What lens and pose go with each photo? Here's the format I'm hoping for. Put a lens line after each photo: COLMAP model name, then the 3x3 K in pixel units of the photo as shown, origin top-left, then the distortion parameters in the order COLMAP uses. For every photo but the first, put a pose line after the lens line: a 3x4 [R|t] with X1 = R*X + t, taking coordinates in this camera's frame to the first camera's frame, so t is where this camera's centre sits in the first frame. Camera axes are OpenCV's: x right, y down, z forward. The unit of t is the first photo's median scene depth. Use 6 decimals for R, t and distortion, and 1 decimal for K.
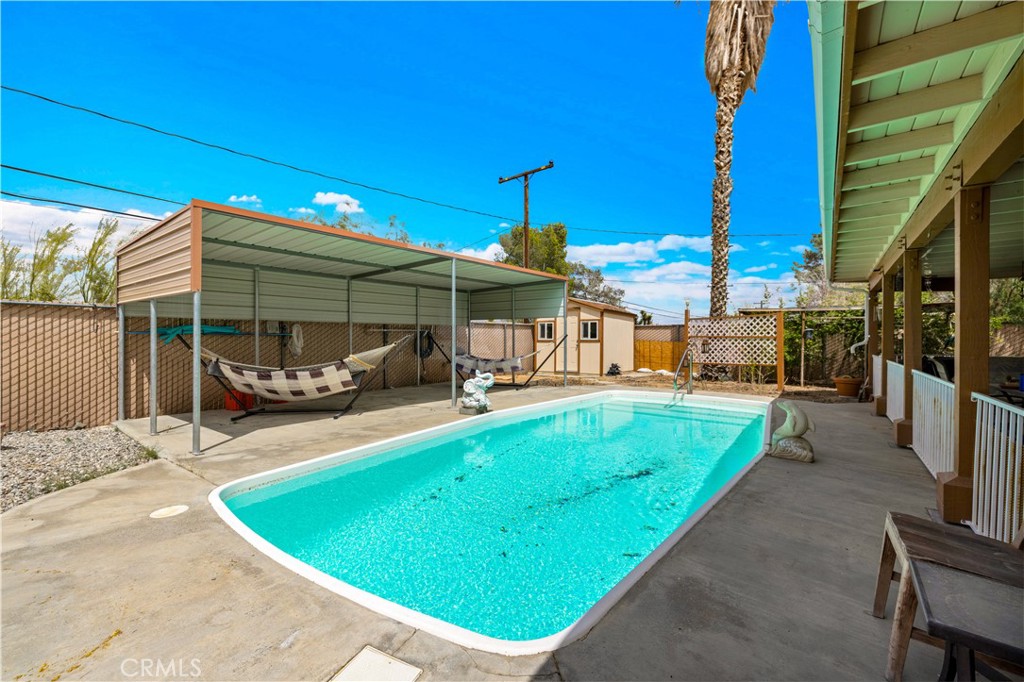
lens RADIAL K [[434.6, 0, 503.4], [0, 434.6, 337.8], [0, 0, 1]] dist [0.002349, 0.000140]
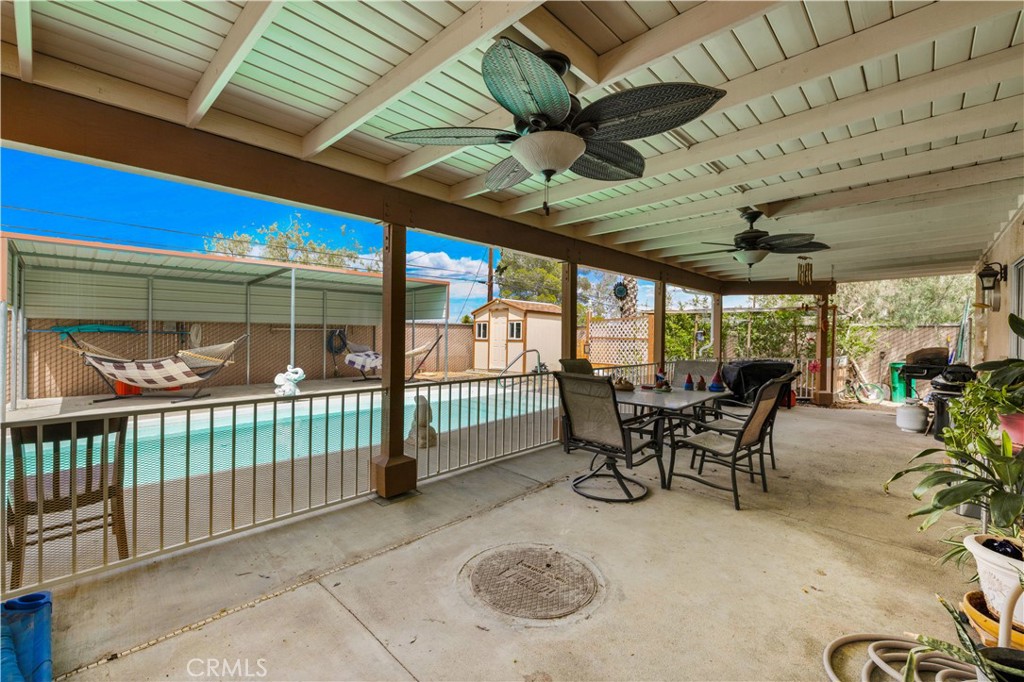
lens RADIAL K [[434.6, 0, 503.4], [0, 434.6, 337.8], [0, 0, 1]] dist [0.002349, 0.000140]
pose [[0.991724, 0.009758, -0.128016, 0.396494], [-0.009083, 0.999942, 0.005853, -0.006775], [0.128065, -0.004642, 0.991755, -0.048327]]
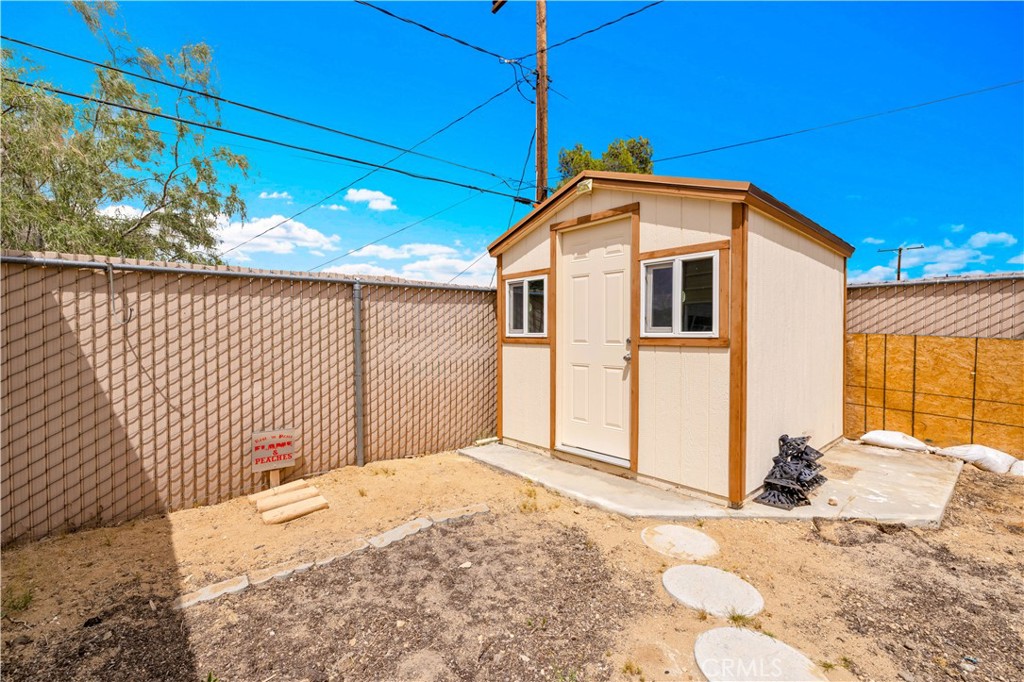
lens RADIAL K [[434.6, 0, 503.4], [0, 434.6, 337.8], [0, 0, 1]] dist [0.002349, 0.000140]
pose [[0.974564, -0.004109, -0.224070, 0.208063], [0.009315, 0.999711, 0.022180, -0.001598], [0.223914, -0.023703, 0.974321, 0.987649]]
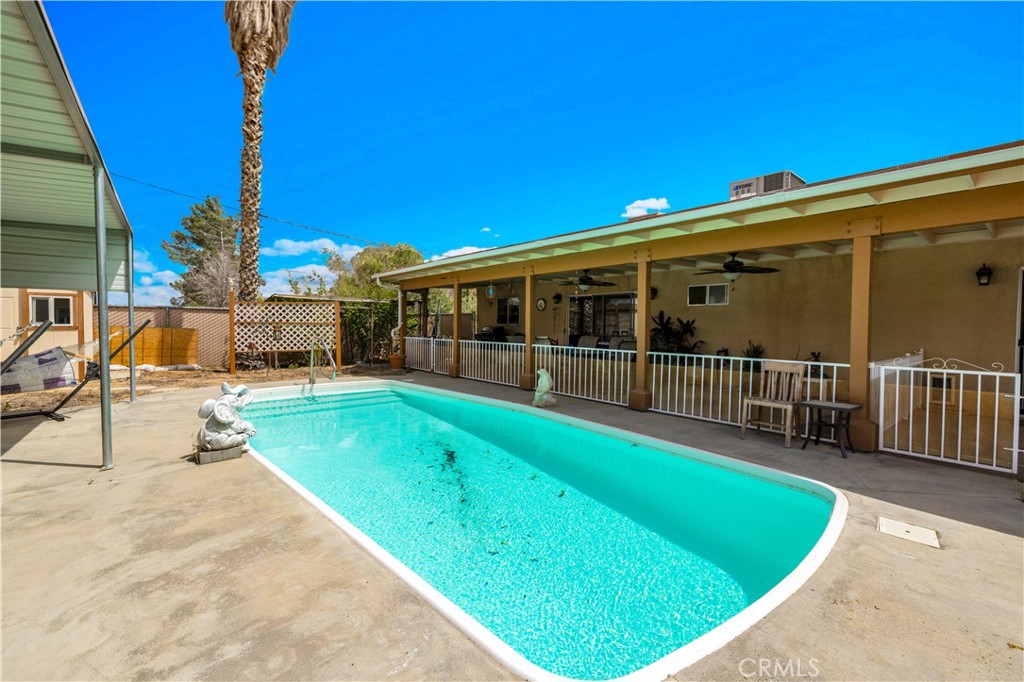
lens RADIAL K [[433.6, 0, 510.4], [0, 433.6, 334.0], [0, 0, 1]] dist [0.006448, 0.000075]
pose [[0.237529, -0.022982, 0.971109, -0.325940], [-0.006591, 0.999659, 0.025269, -0.005860], [-0.971358, -0.012403, 0.237296, 0.291375]]
